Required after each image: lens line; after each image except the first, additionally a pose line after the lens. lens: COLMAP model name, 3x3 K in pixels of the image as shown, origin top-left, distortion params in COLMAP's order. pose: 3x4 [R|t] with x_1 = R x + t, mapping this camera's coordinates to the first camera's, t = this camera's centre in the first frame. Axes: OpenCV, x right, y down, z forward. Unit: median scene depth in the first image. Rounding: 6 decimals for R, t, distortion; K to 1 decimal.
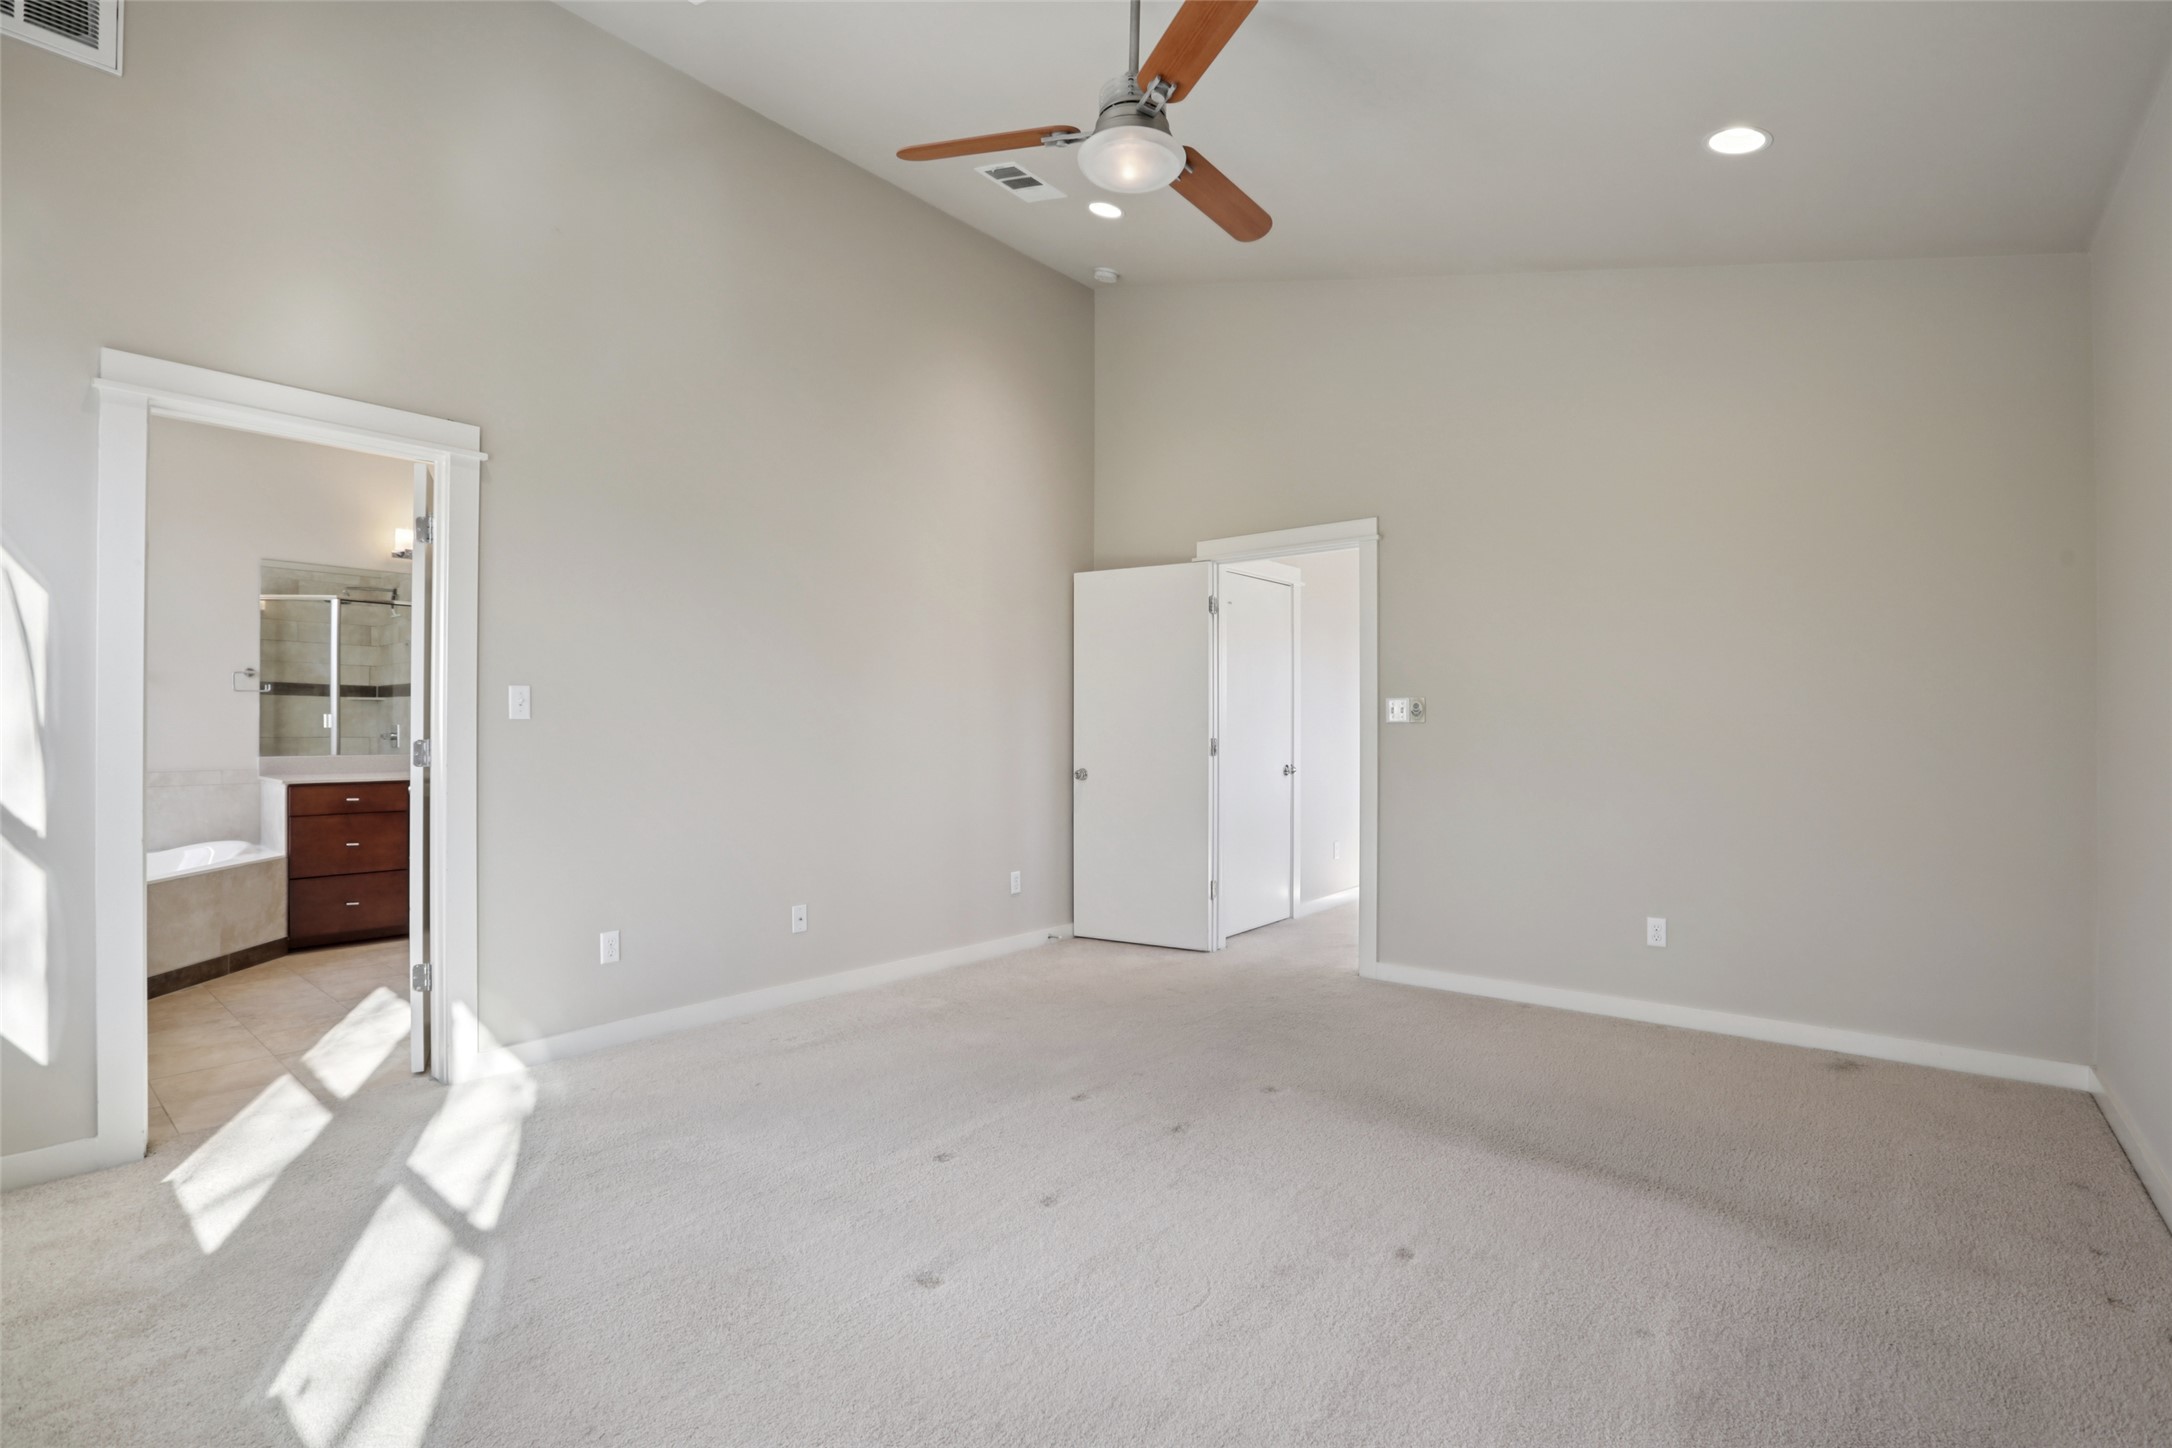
lens RADIAL K [[988.2, 0, 1100.6], [0, 988.2, 724.1], [0, 0, 1]] dist [-0.047441, 0.011369]
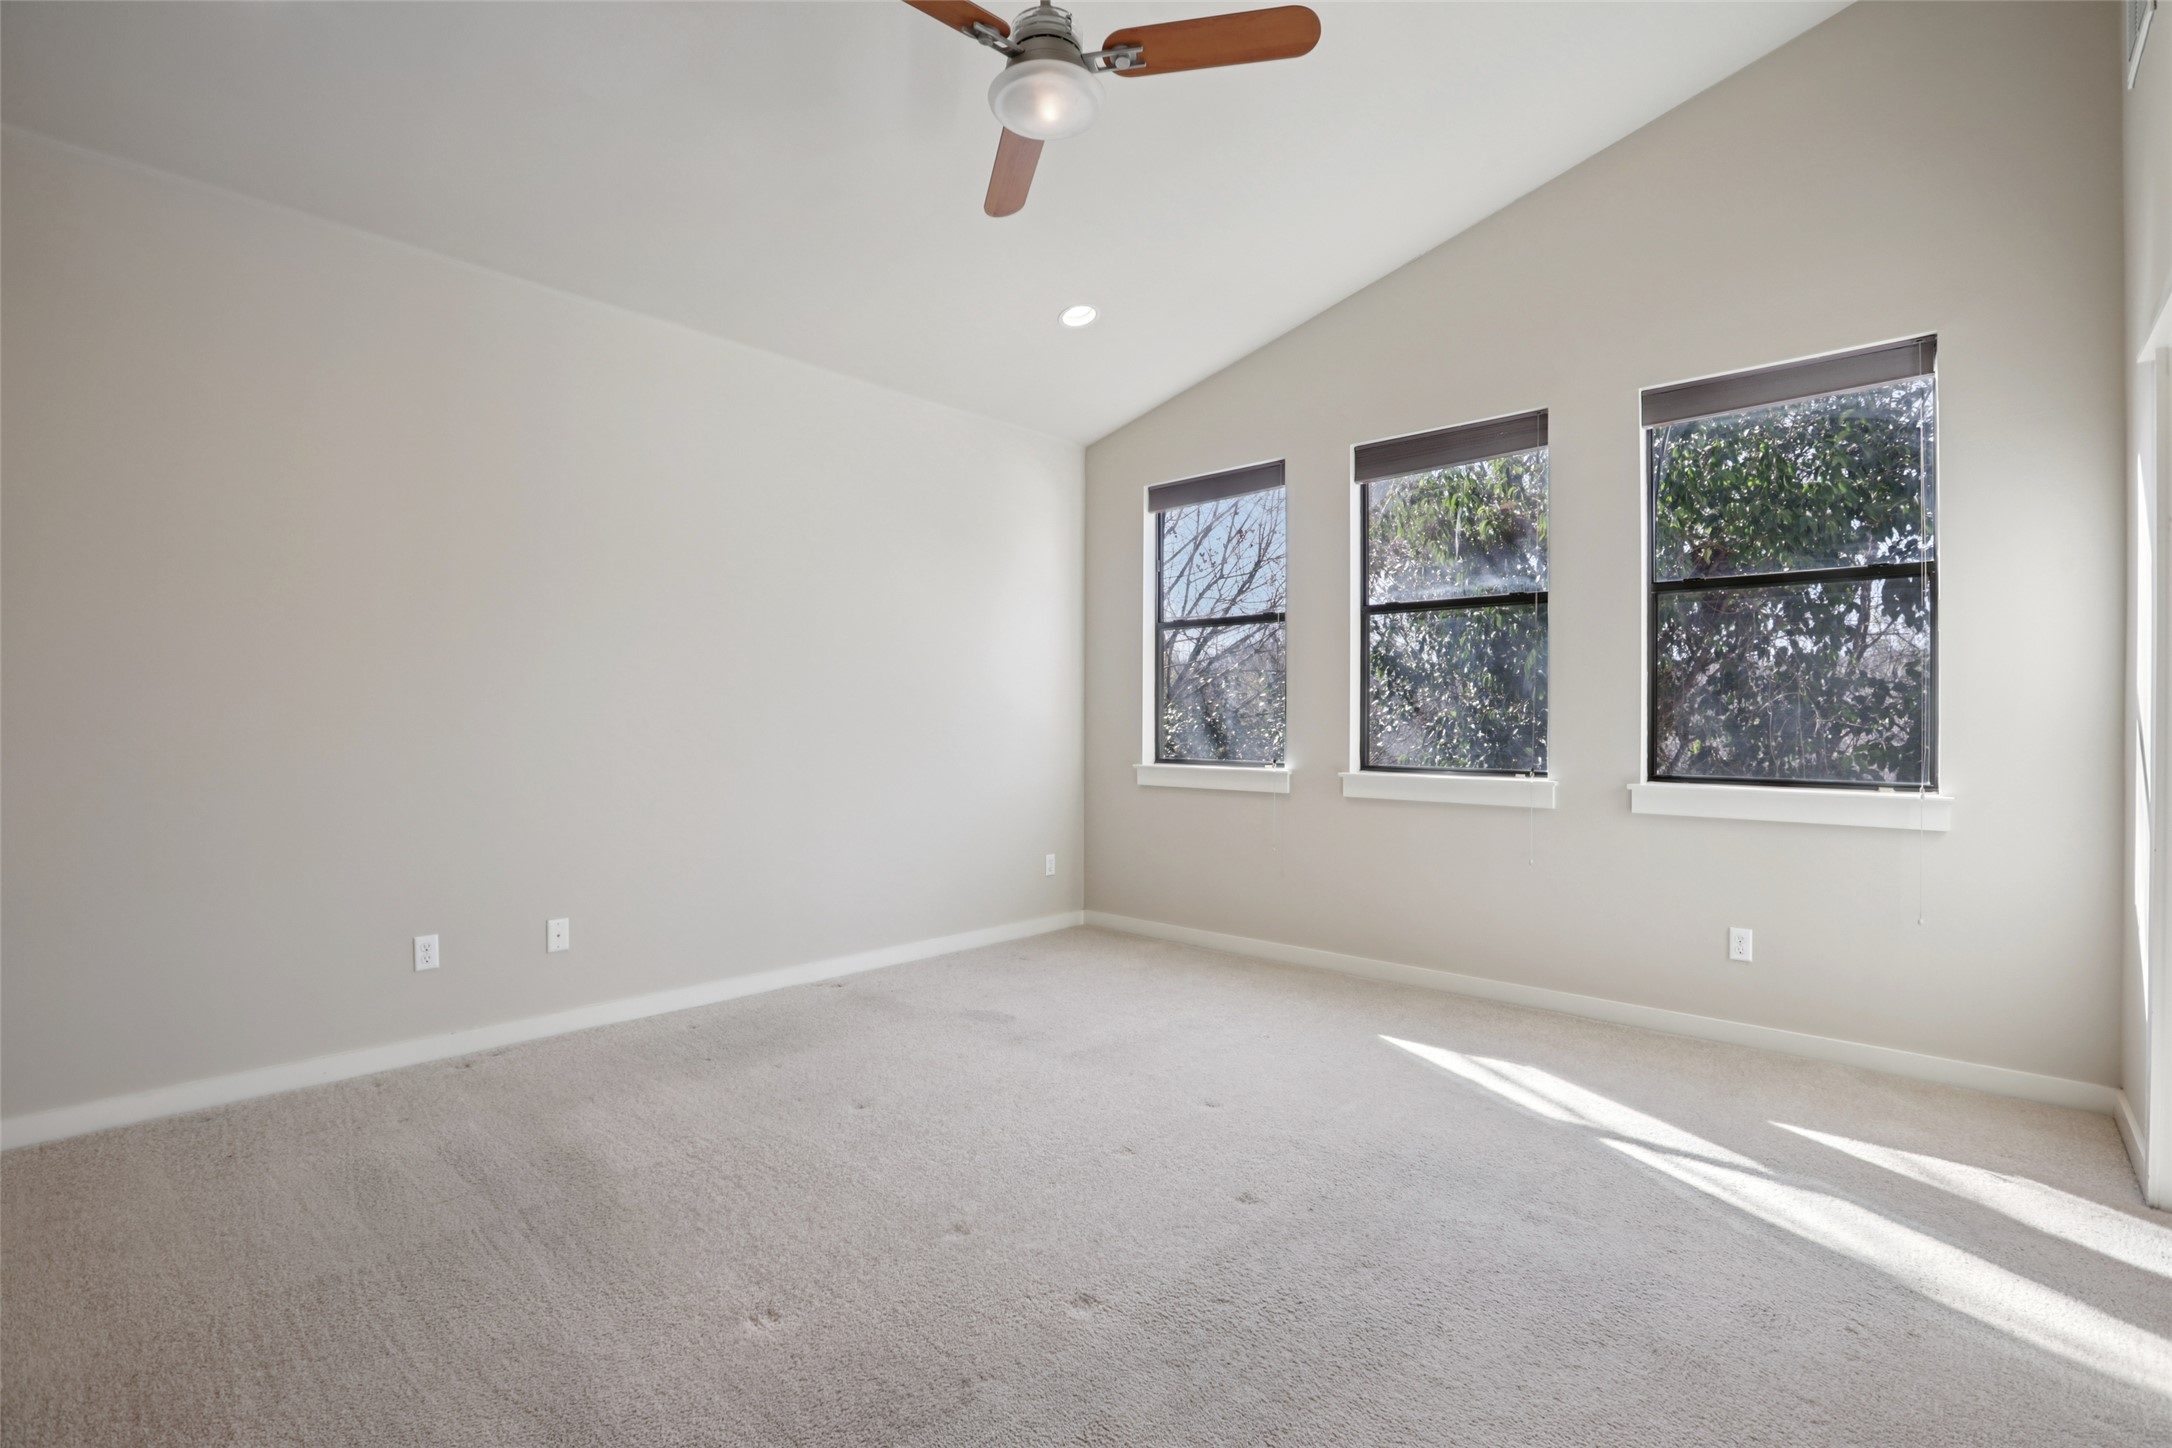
lens RADIAL K [[984.8, 0, 1101.2], [0, 984.8, 729.8], [0, 0, 1]] dist [-0.017427, 0.000768]
pose [[-0.998414, 0.001412, 0.056272, -0.057634], [0.001775, 0.999978, 0.006412, -0.000912], [-0.056261, 0.006501, -0.998395, 1.820267]]
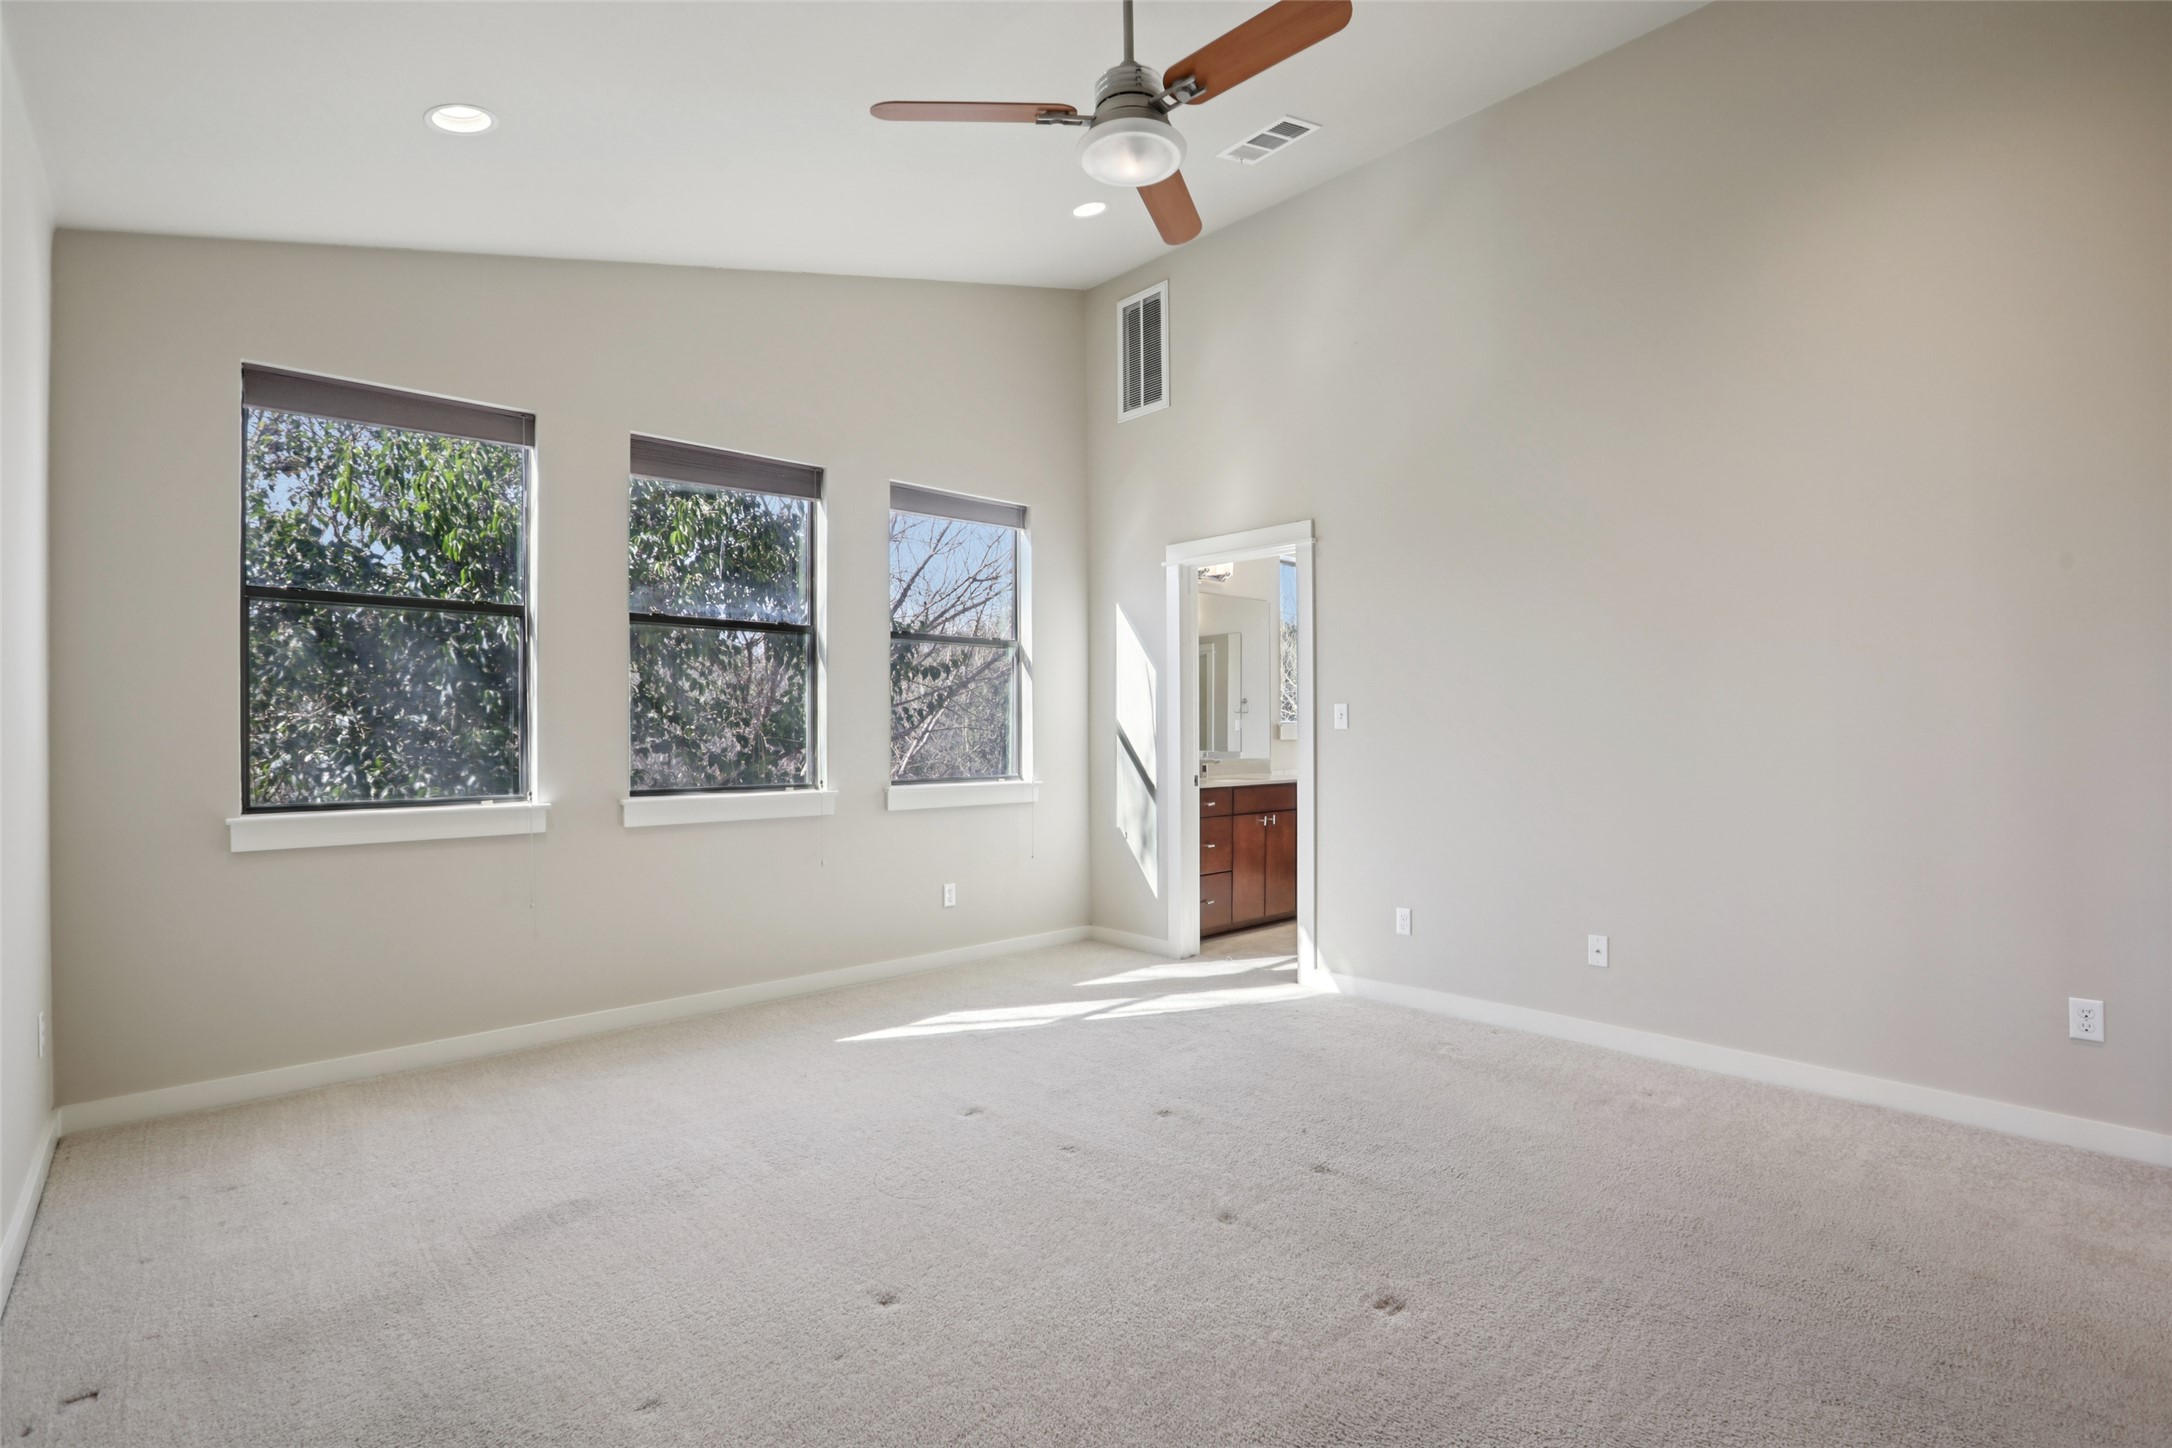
lens RADIAL K [[1000.6, 0, 1086.0], [0, 1000.6, 724.0], [0, 0, 1]] dist [-0.043889, 0.000812]
pose [[-0.147283, -0.006738, -0.989071, 0.965642], [0.014820, 0.999850, -0.009018, -0.005483], [0.988983, -0.015986, -0.147161, 1.036093]]
